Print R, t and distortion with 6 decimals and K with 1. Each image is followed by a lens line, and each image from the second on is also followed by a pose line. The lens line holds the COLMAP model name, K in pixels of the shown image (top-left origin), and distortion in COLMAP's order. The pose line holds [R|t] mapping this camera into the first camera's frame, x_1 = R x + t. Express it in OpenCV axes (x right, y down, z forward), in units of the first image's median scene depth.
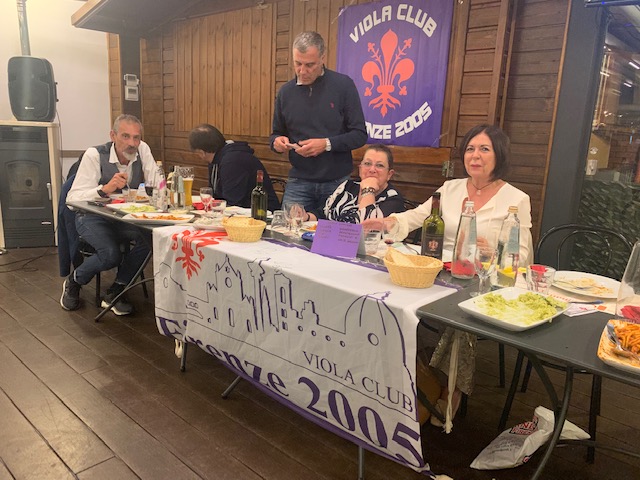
lens RADIAL K [[507.8, 0, 320.0], [0, 507.8, 240.0], [0, 0, 1]] dist [-0.000354, 0.000795]
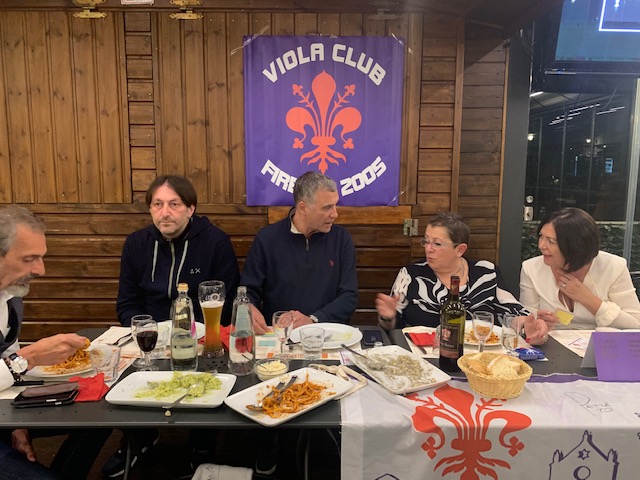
lens RADIAL K [[489.1, 0, 320.0], [0, 489.1, 240.0], [0, 0, 1]] dist [0.086008, -0.121648]
pose [[0.739186, -0.131550, 0.660529, -0.449642], [0.166941, 0.985921, 0.009533, -0.147840], [-0.652484, 0.103223, 0.750740, 0.419585]]
